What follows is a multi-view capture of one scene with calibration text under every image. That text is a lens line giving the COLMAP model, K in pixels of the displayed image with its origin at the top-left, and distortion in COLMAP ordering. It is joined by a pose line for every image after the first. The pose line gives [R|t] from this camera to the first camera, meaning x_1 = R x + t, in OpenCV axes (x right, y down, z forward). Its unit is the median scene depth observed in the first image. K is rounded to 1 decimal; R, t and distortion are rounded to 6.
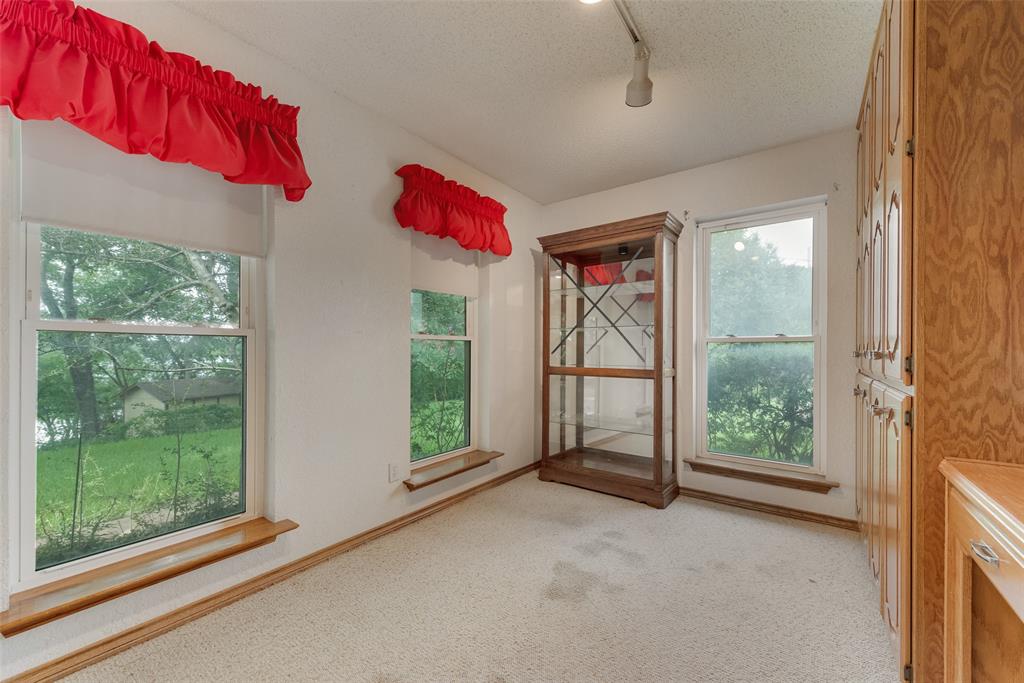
lens RADIAL K [[400.6, 0, 514.1], [0, 400.6, 350.6], [0, 0, 1]] dist [0.006996, -0.000248]
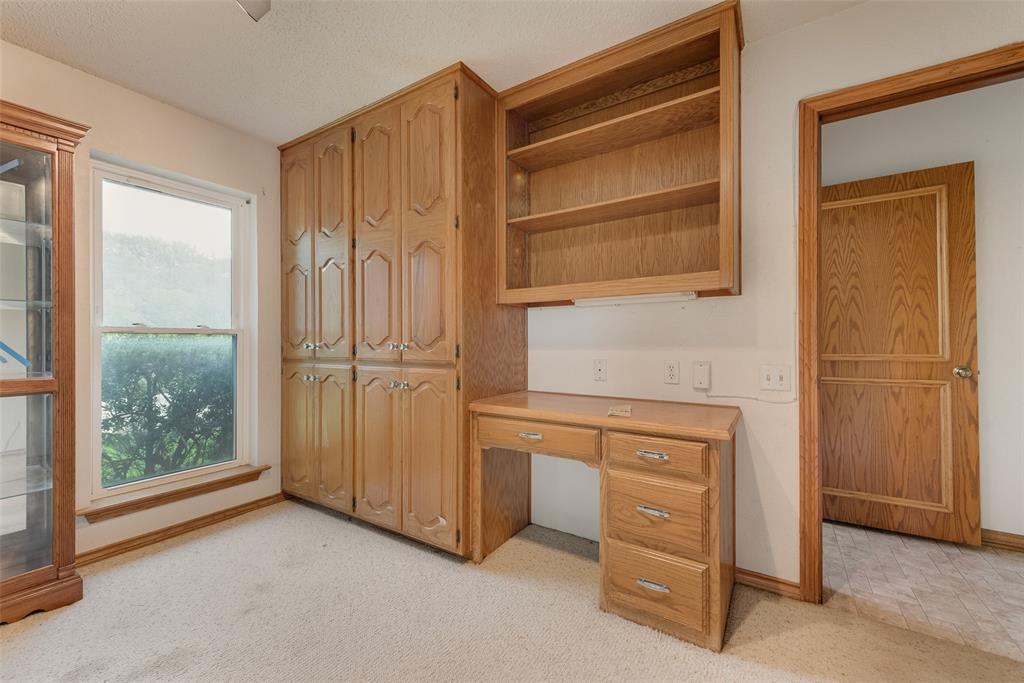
lens RADIAL K [[408.4, 0, 513.5], [0, 408.4, 343.5], [0, 0, 1]] dist [0.006659, -0.000076]
pose [[-0.062285, -0.005151, 0.998045, -0.307785], [0.003666, 0.999979, 0.005390, -0.002897], [-0.998052, 0.003995, -0.062265, 0.368183]]
